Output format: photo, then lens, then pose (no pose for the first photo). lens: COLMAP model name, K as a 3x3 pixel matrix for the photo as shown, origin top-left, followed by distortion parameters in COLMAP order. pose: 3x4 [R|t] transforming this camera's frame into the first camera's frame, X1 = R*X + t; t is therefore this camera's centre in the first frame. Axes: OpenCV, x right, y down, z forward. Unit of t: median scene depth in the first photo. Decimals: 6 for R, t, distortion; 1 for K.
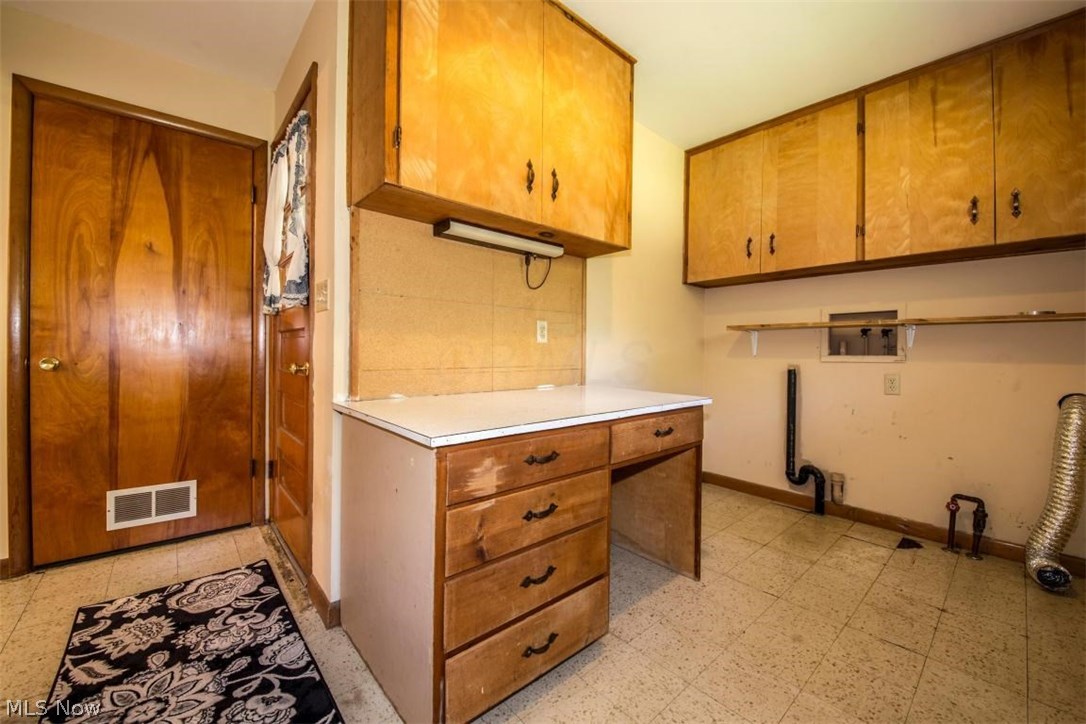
lens RADIAL K [[423.6, 0, 526.7], [0, 423.6, 355.9], [0, 0, 1]] dist [0.000460, -0.009894]
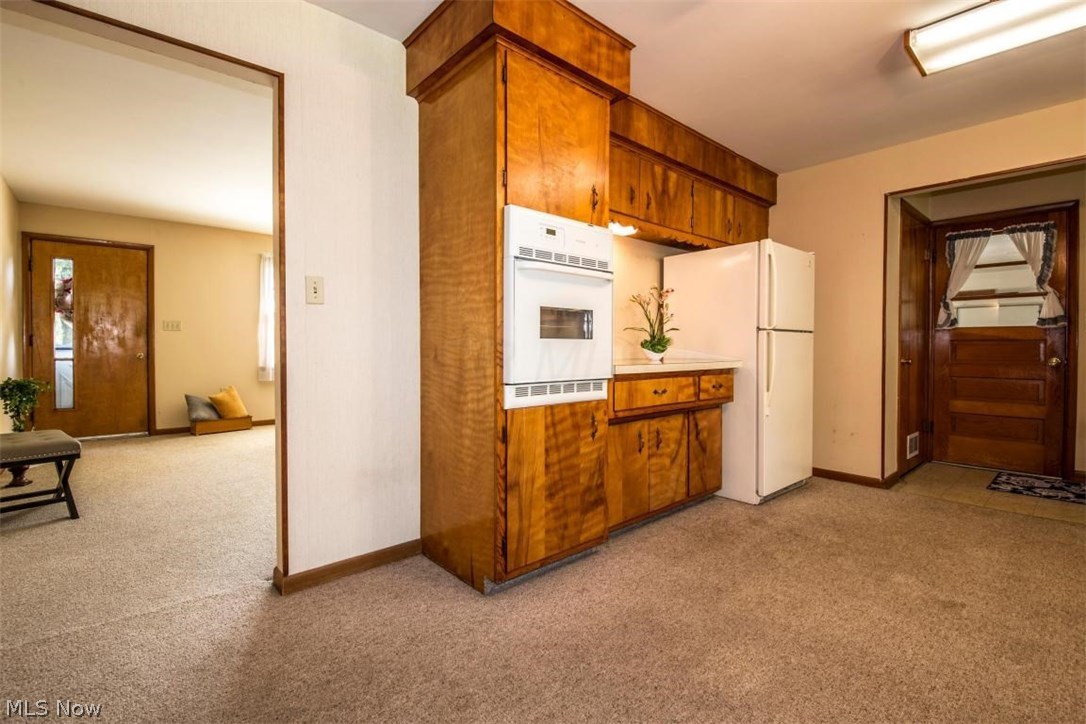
lens RADIAL K [[486.8, 0, 541.2], [0, 486.8, 354.9], [0, 0, 1]] dist [0.017658, -0.018493]
pose [[0.999820, -0.008464, 0.017007, -3.130242], [0.008408, 0.999959, 0.003363, -0.026003], [-0.017034, -0.003220, 0.999850, -1.179847]]
